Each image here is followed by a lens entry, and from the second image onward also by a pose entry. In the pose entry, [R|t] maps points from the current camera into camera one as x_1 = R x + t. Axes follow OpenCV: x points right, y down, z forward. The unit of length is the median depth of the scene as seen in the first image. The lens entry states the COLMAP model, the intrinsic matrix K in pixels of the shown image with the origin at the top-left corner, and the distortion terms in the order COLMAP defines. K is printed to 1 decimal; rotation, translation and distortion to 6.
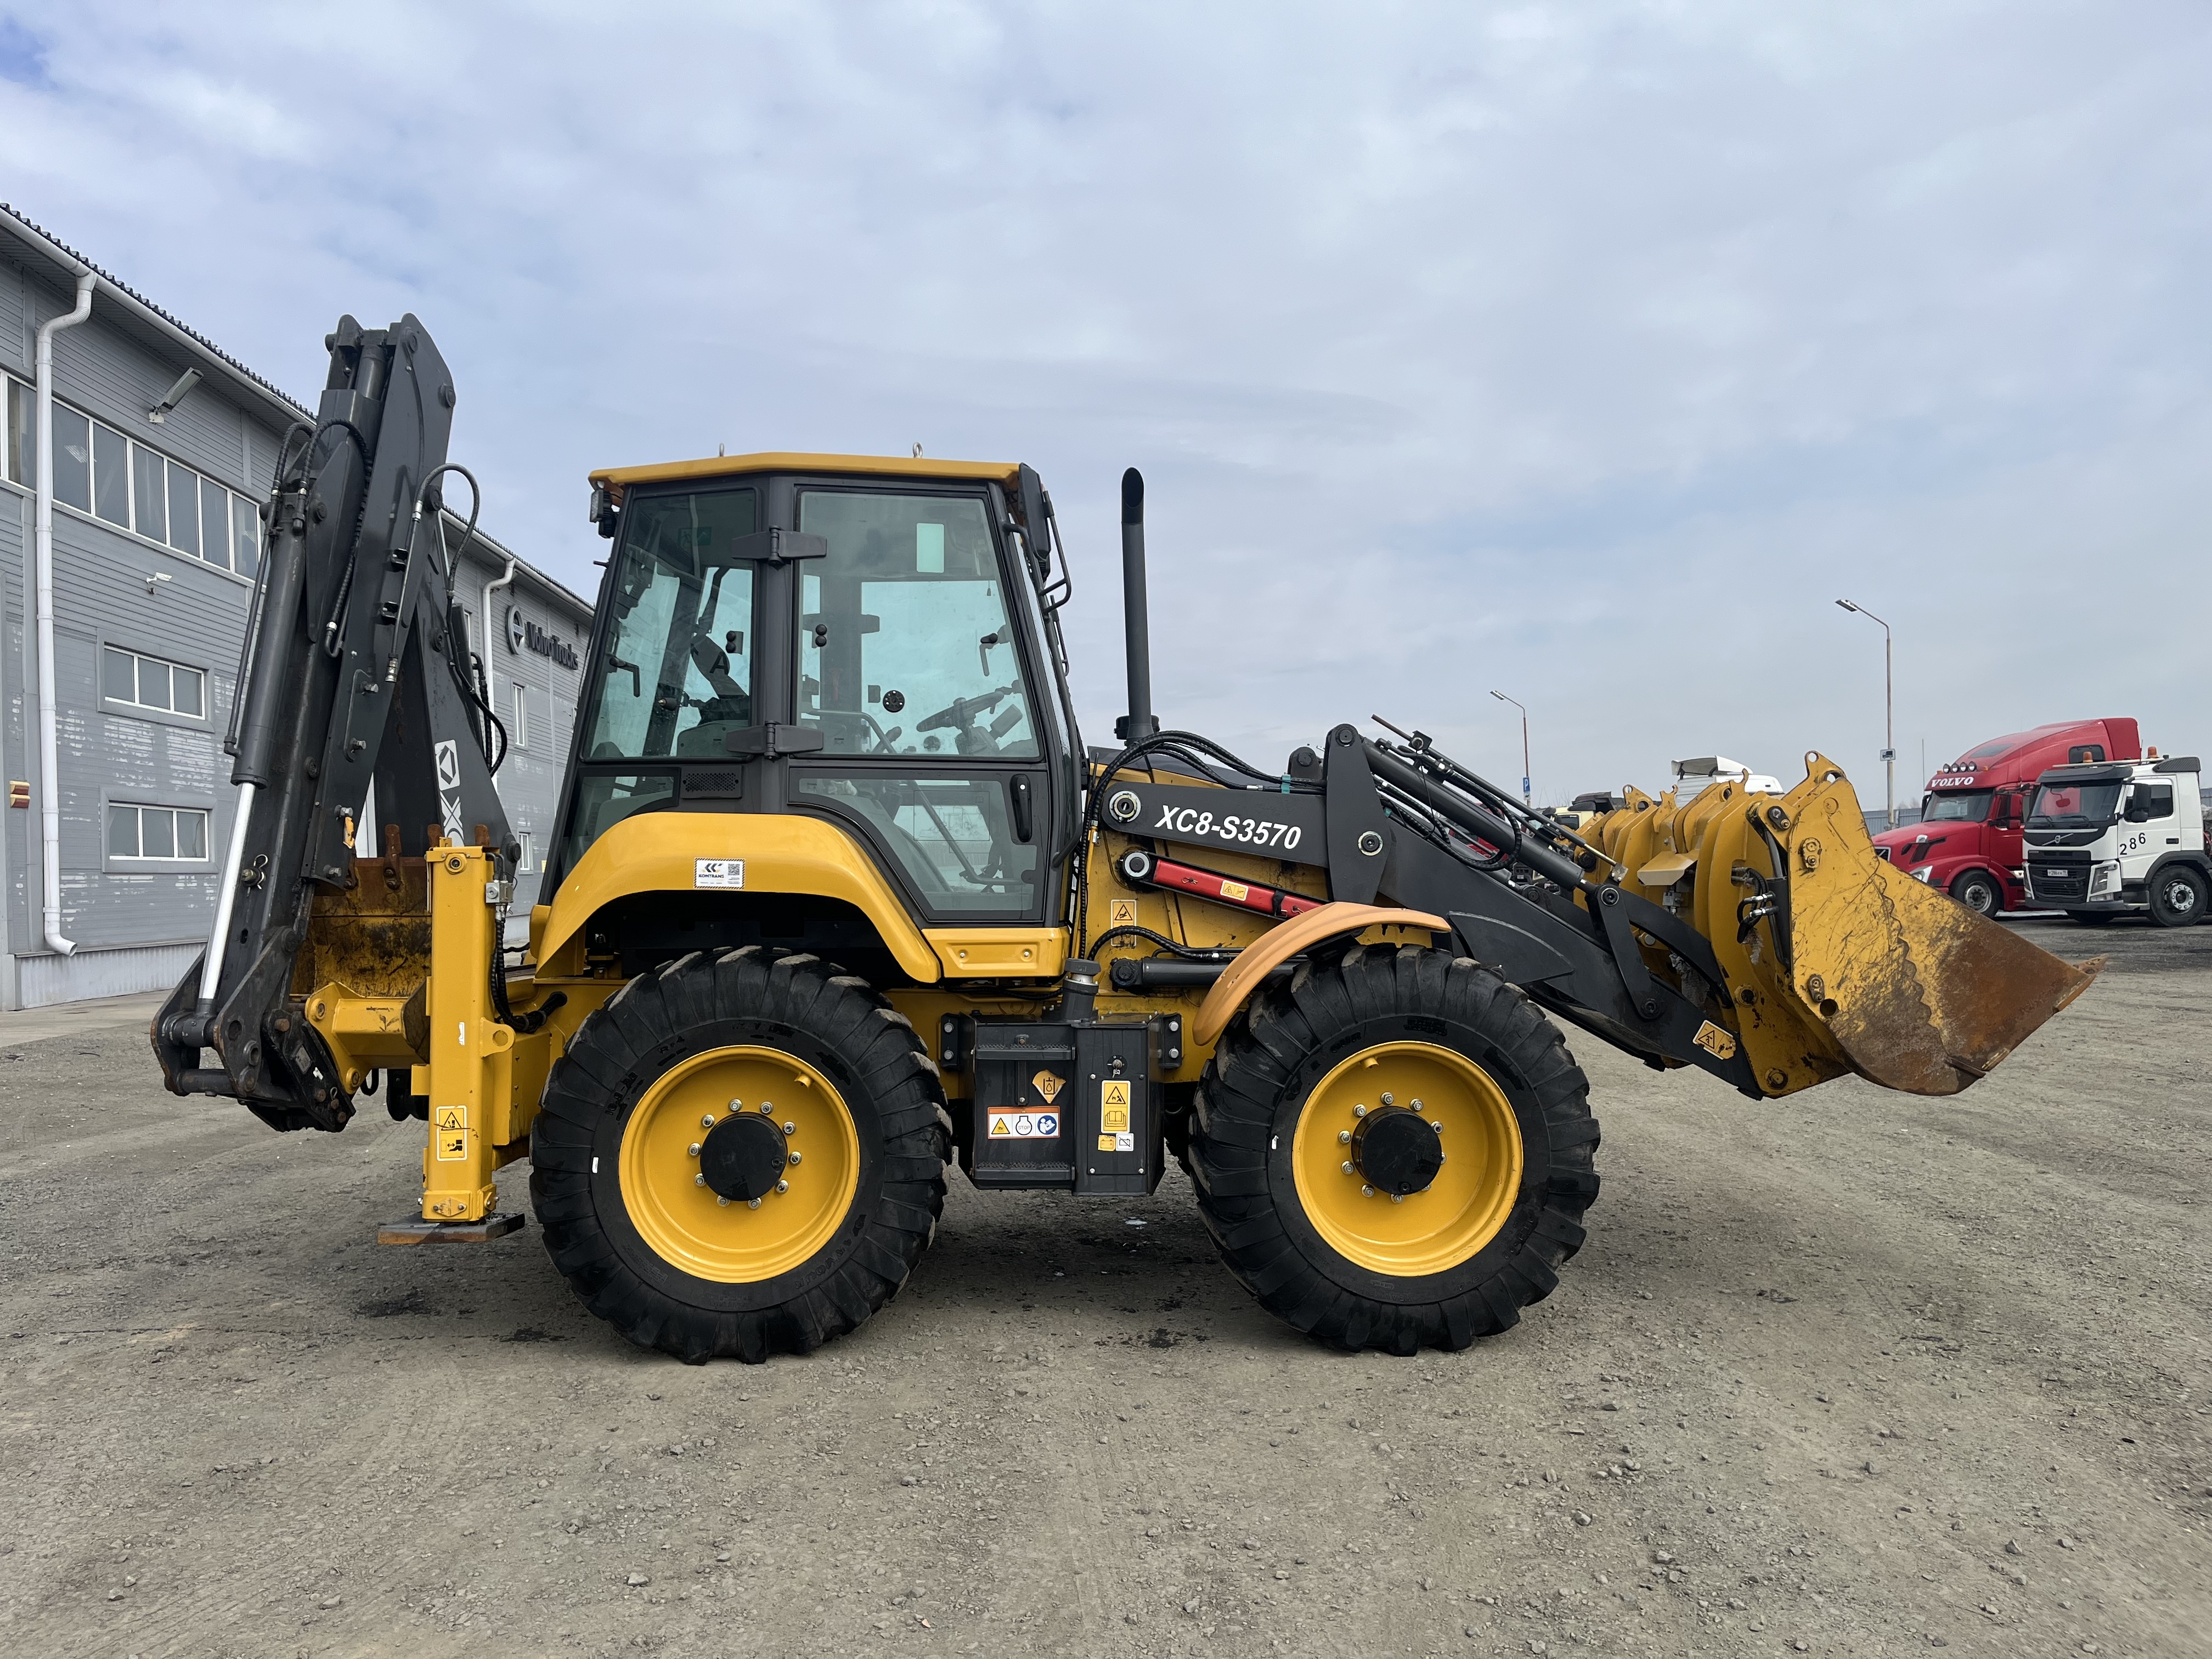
lens RADIAL K [[1666.3, 0, 1085.2], [0, 1666.3, 837.1], [0, 0, 1]] dist [0.071113, -0.095117]
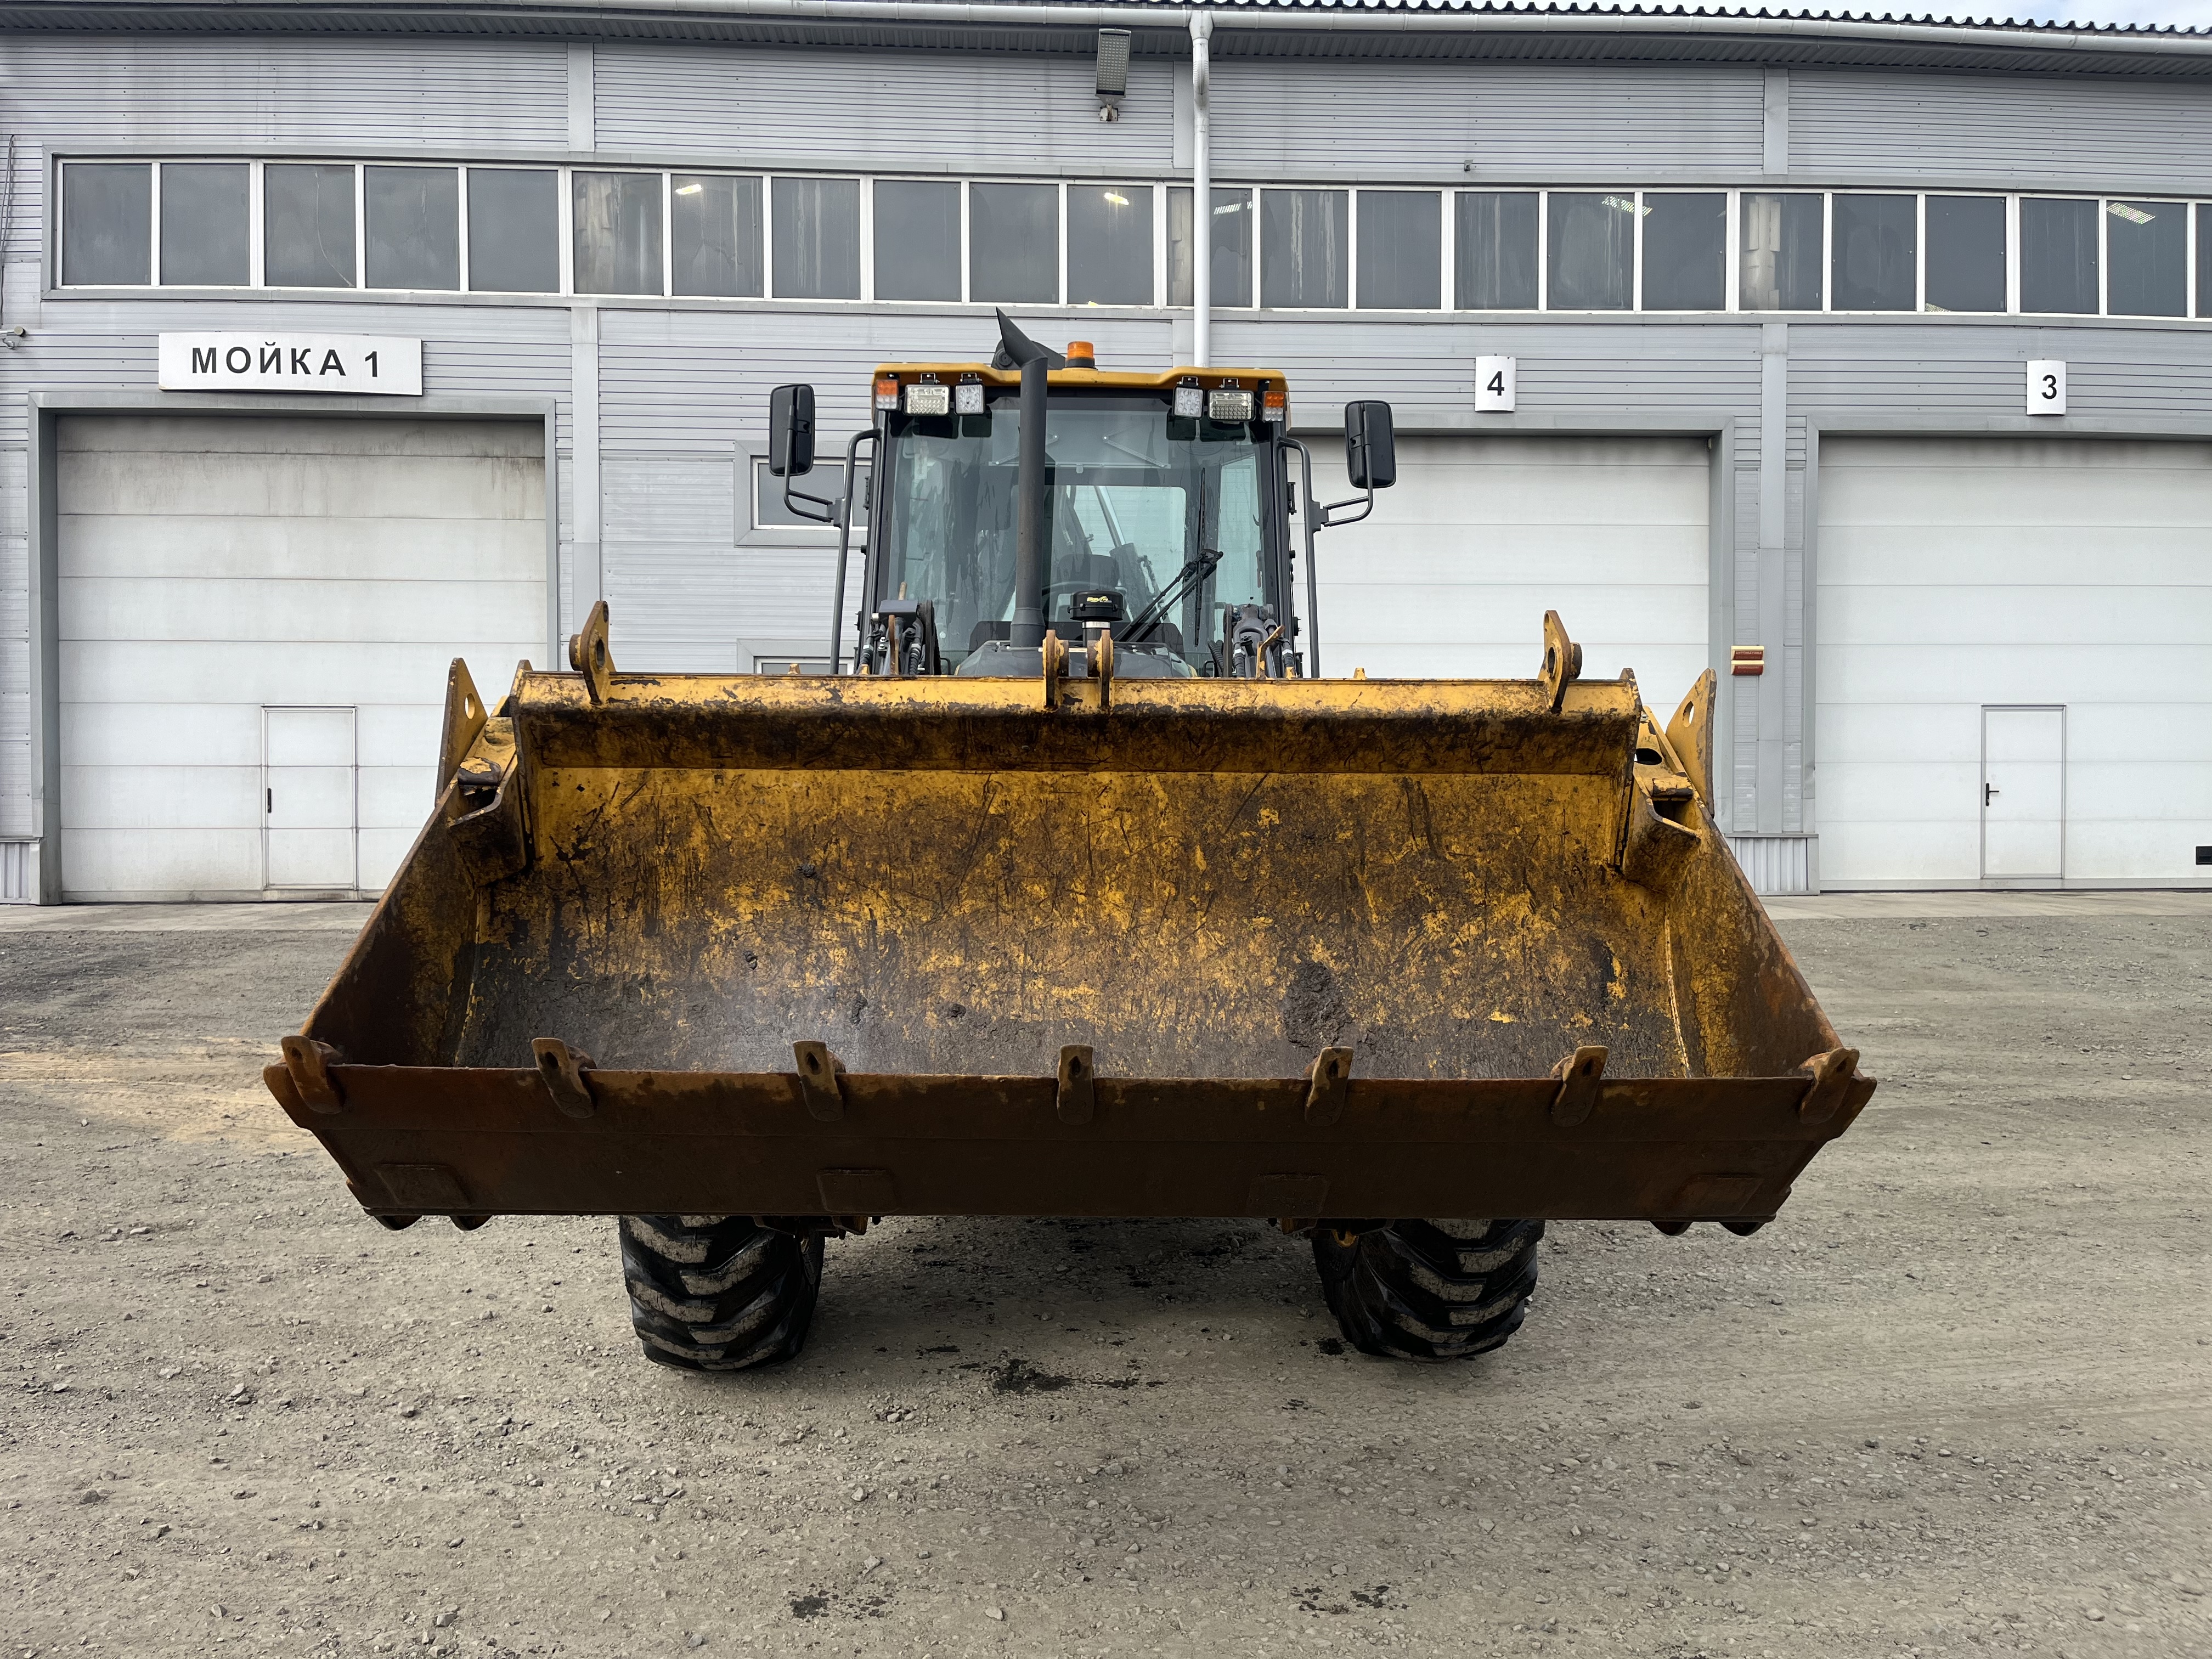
lens RADIAL K [[1666.3, 0, 1096.0], [0, 1666.3, 828.6], [0, 0, 1]] dist [0.071113, -0.095117]
pose [[-0.004267, 0.055312, -0.998460, 1.045679], [0.023604, 0.998196, 0.055196, -0.002614], [0.999712, -0.023332, -0.005565, 1.224899]]
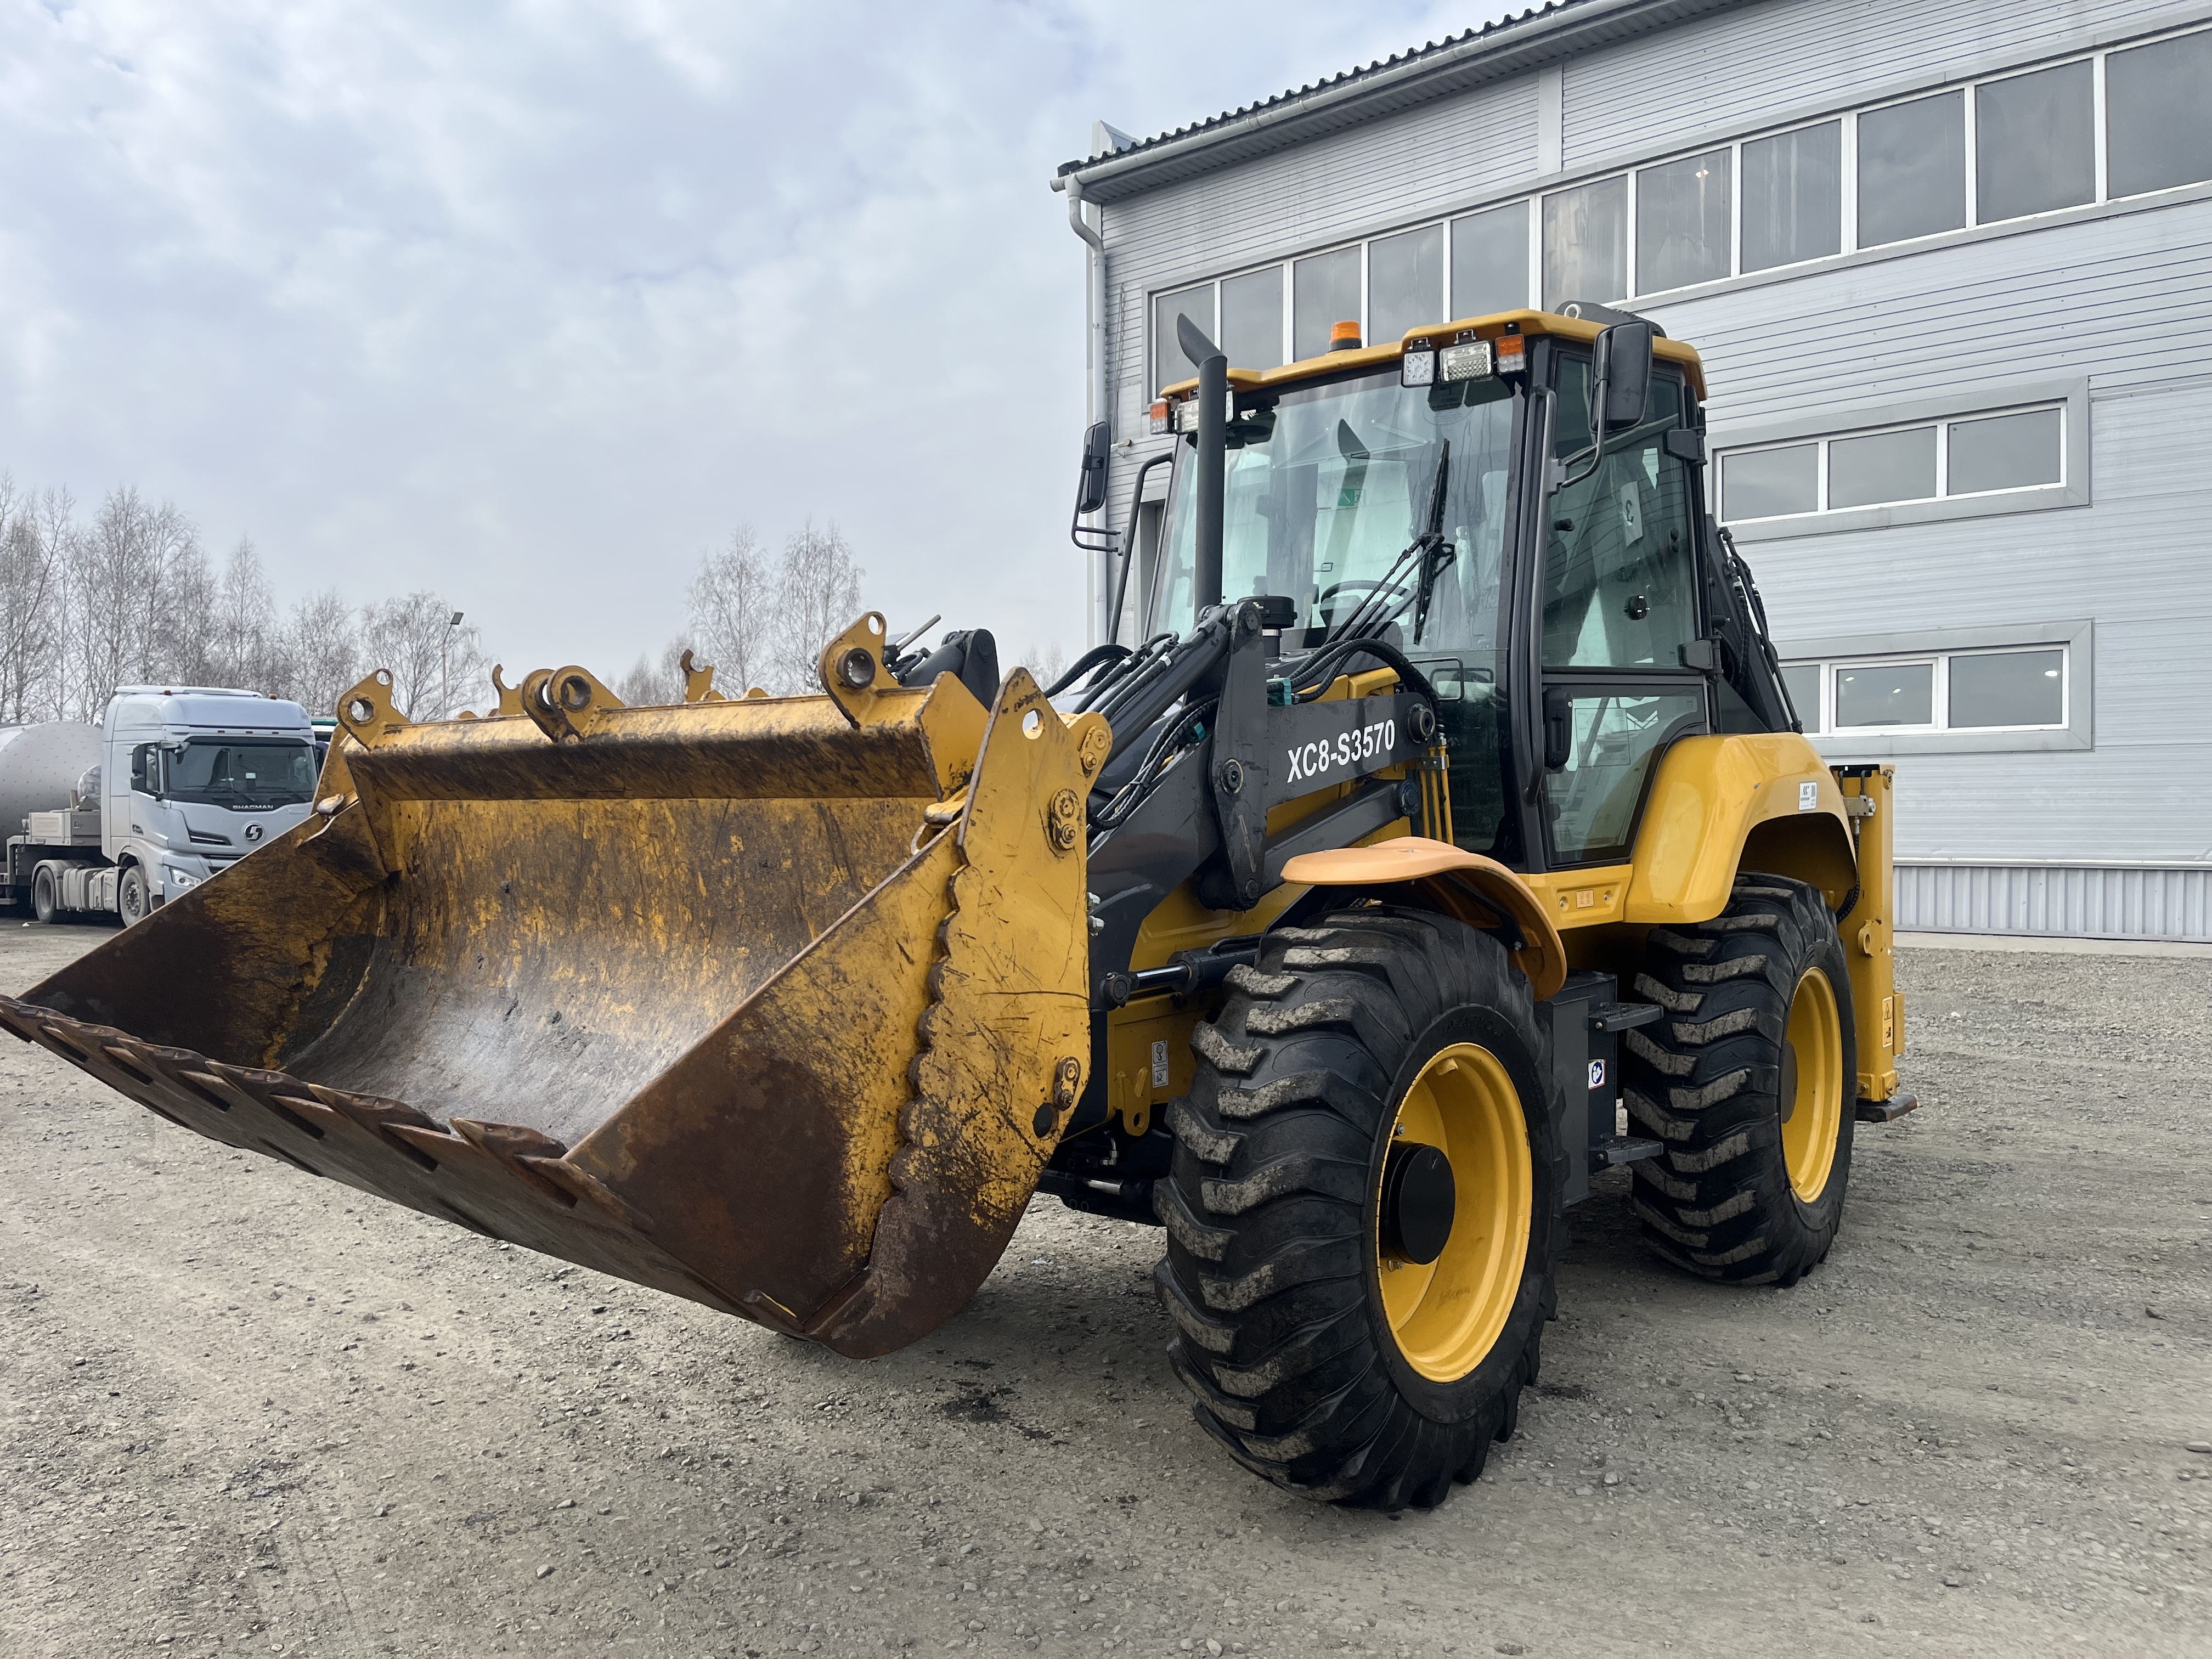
lens RADIAL K [[1666.3, 0, 1097.1], [0, 1666.3, 825.1], [0, 0, 1]] dist [0.071113, -0.095117]
pose [[-0.686637, 0.043384, -0.725705, 0.781110], [0.045910, 0.998813, 0.016272, 0.017701], [0.725549, -0.022144, -0.687814, 1.789790]]
